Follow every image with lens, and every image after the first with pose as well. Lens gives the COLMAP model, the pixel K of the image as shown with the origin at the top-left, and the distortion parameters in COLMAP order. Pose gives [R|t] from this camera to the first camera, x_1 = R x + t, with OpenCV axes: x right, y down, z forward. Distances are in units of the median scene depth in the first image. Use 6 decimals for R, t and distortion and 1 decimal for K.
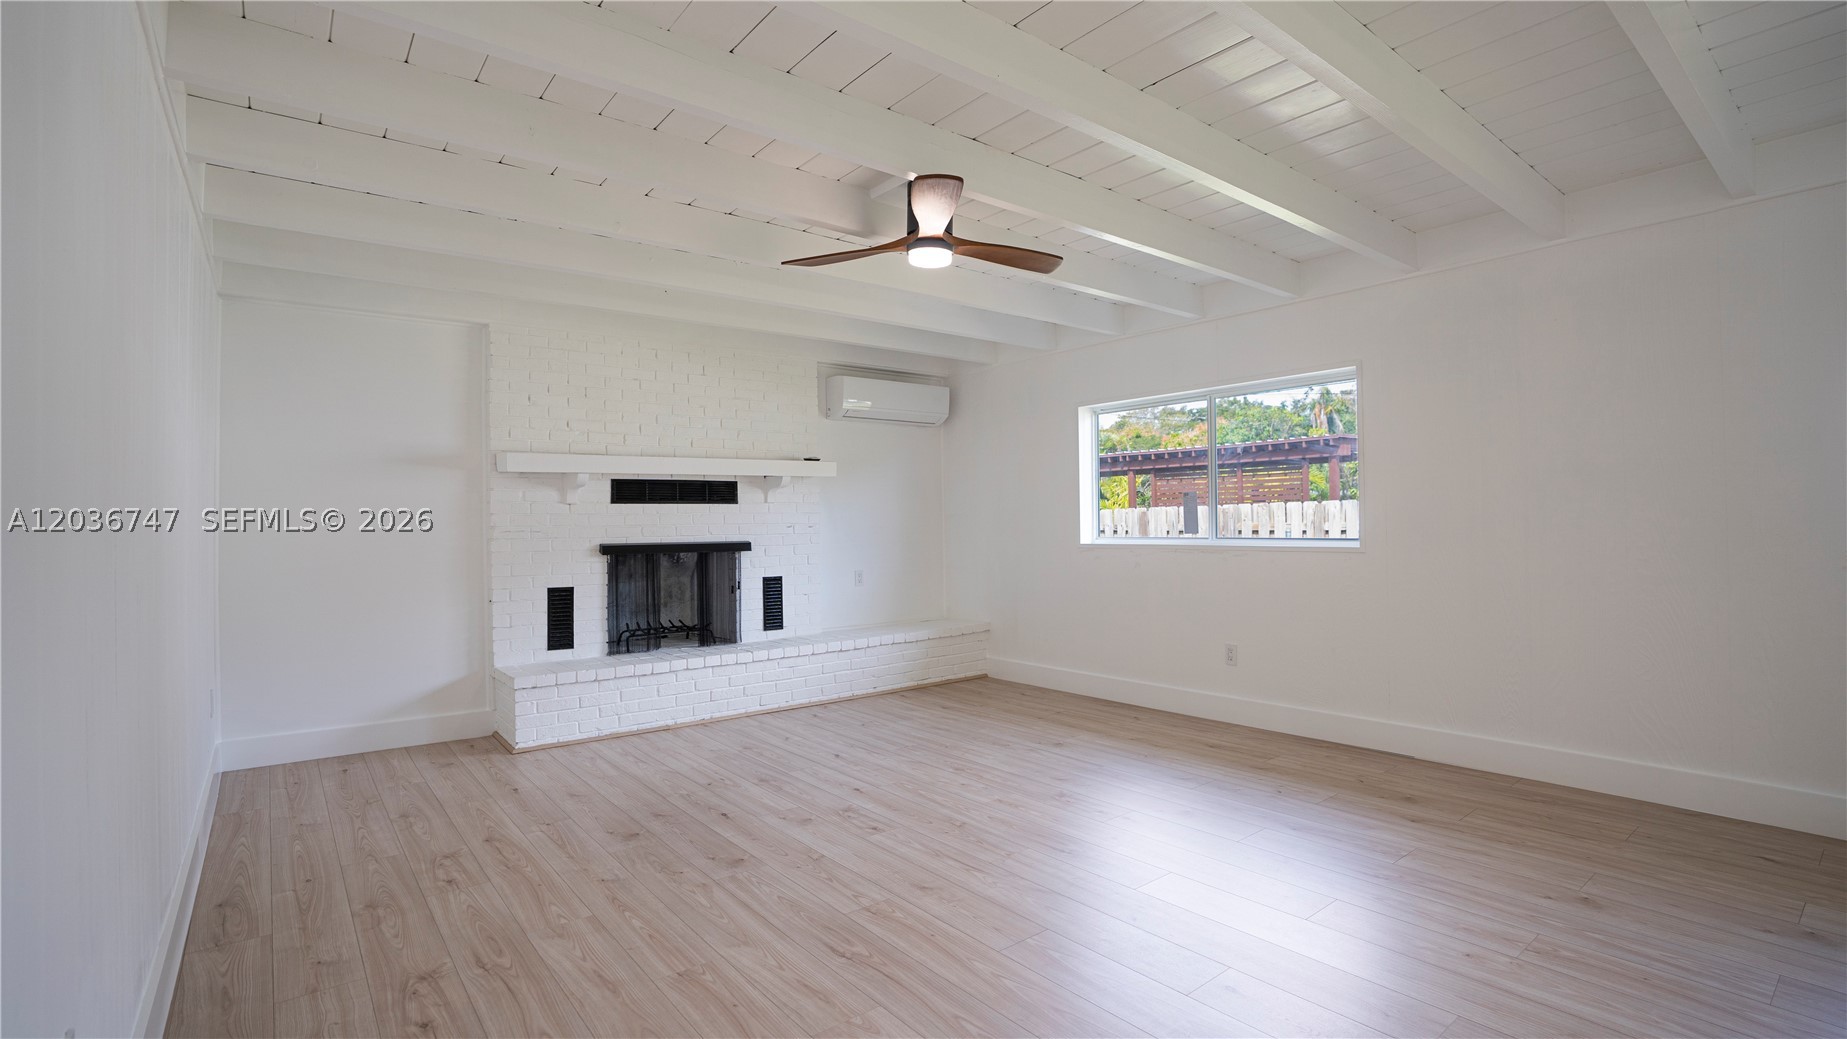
lens RADIAL K [[855.8, 0, 892.1], [0, 855.8, 532.1], [0, 0, 1]] dist [-0.060125, 0.020242]
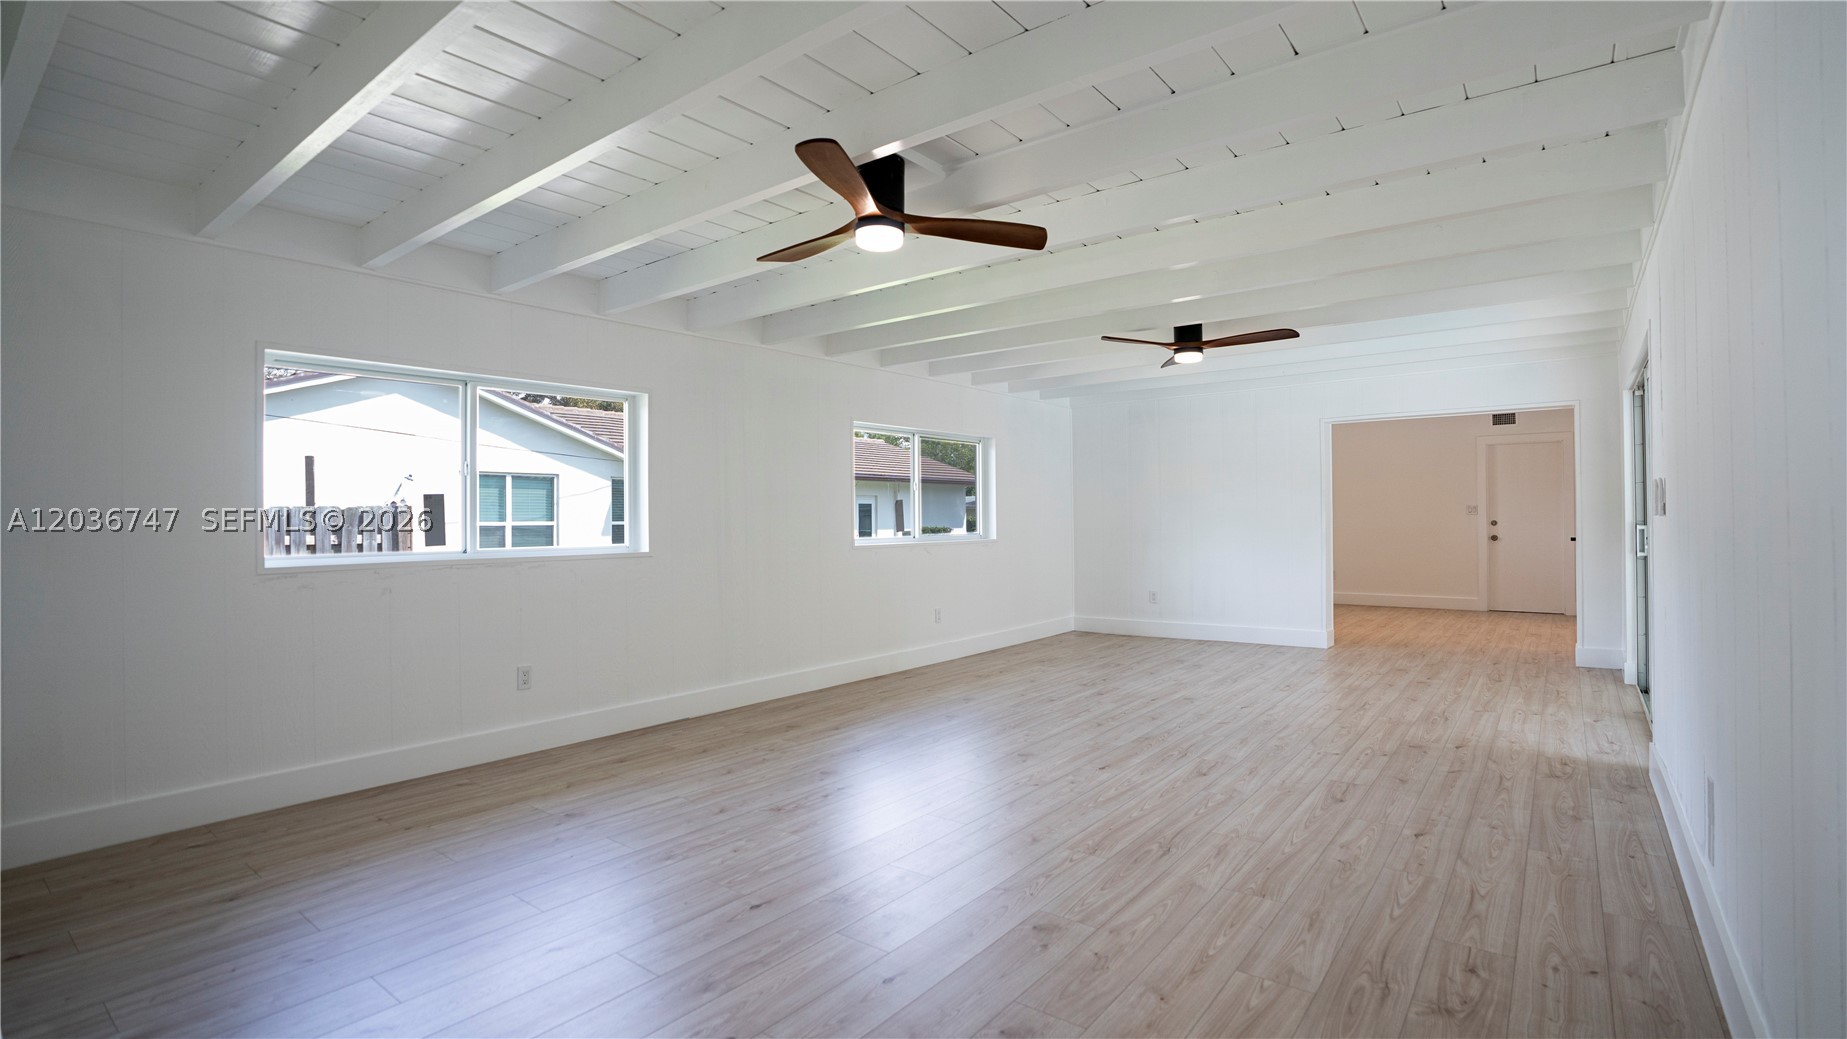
lens RADIAL K [[855.8, 0, 950.3], [0, 855.8, 514.2], [0, 0, 1]] dist [-0.060125, 0.020242]
pose [[-0.289774, 0.027300, 0.956706, -0.605372], [0.022635, 0.999509, -0.021665, 0.000090], [-0.956827, 0.015377, -0.290249, 0.834672]]
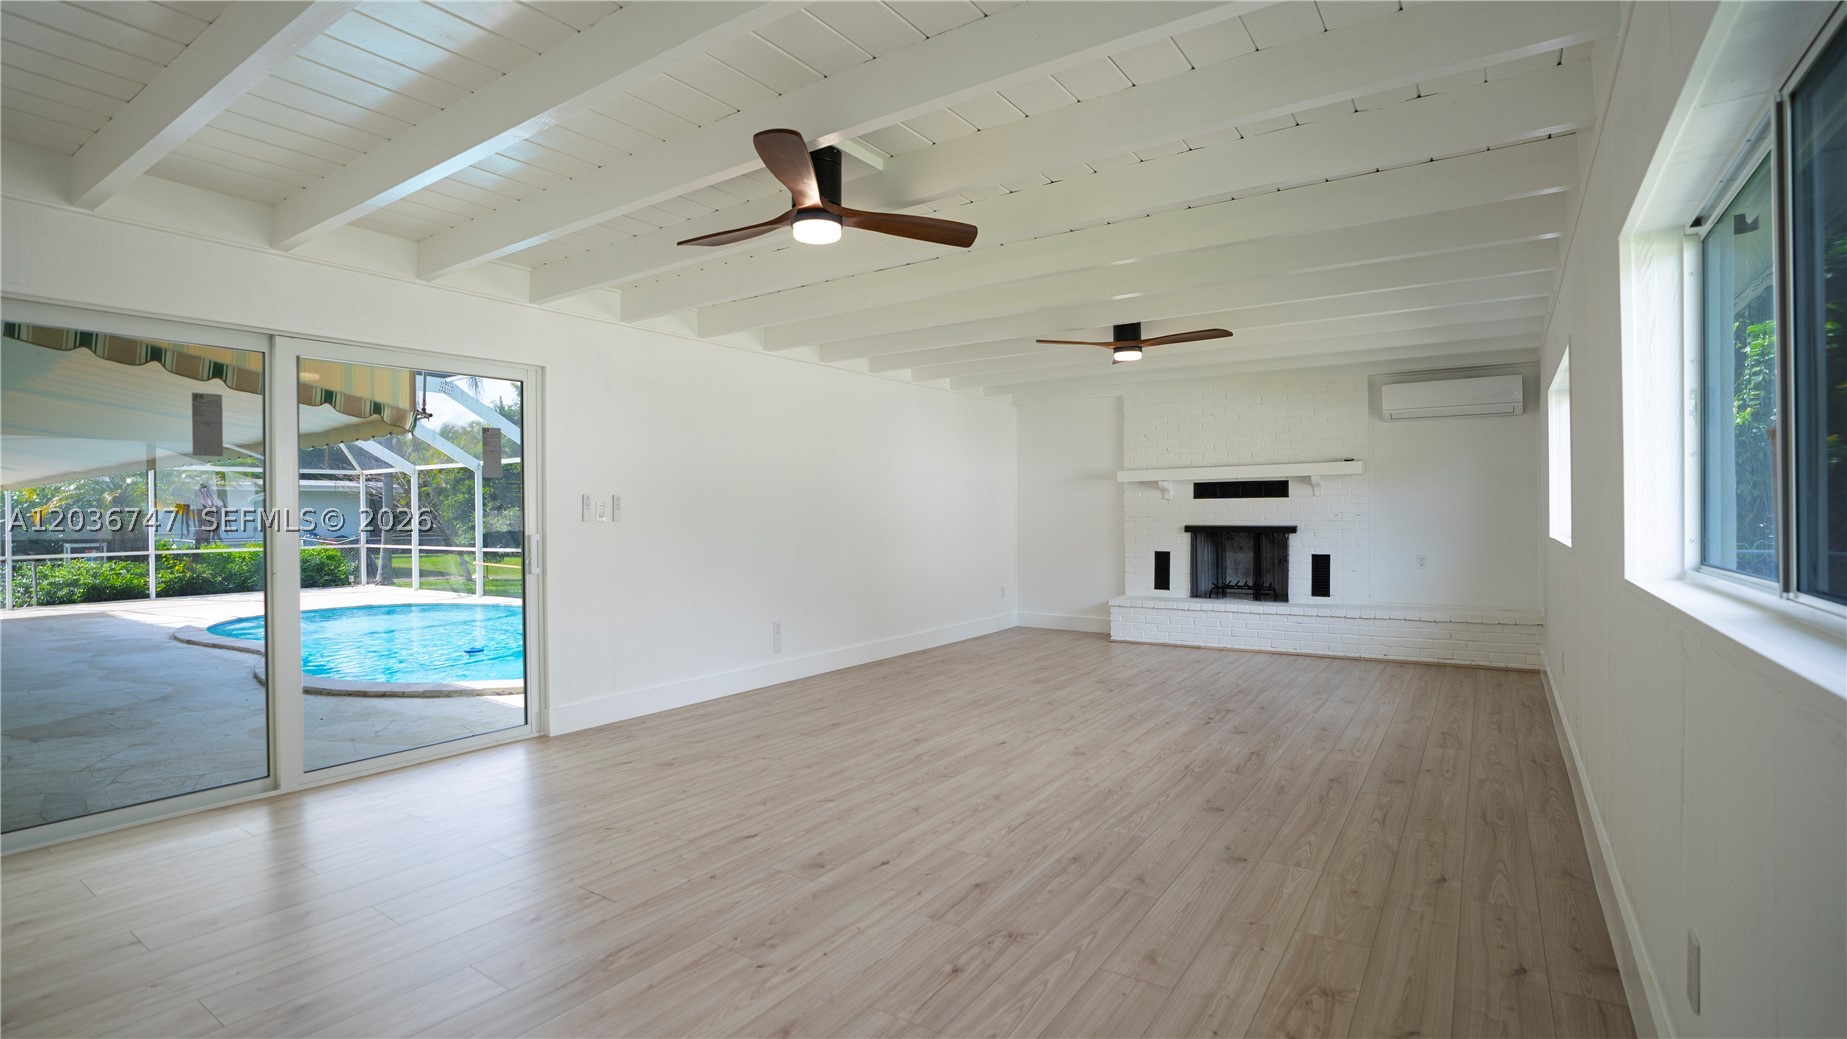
lens RADIAL K [[855.8, 0, 928.0], [0, 855.8, 521.0], [0, 0, 1]] dist [-0.060125, 0.020242]
pose [[0.323803, 0.021044, -0.945890, 1.038722], [-0.004323, 0.999775, 0.020763, -0.024902], [0.946115, -0.002634, 0.323821, 0.059080]]
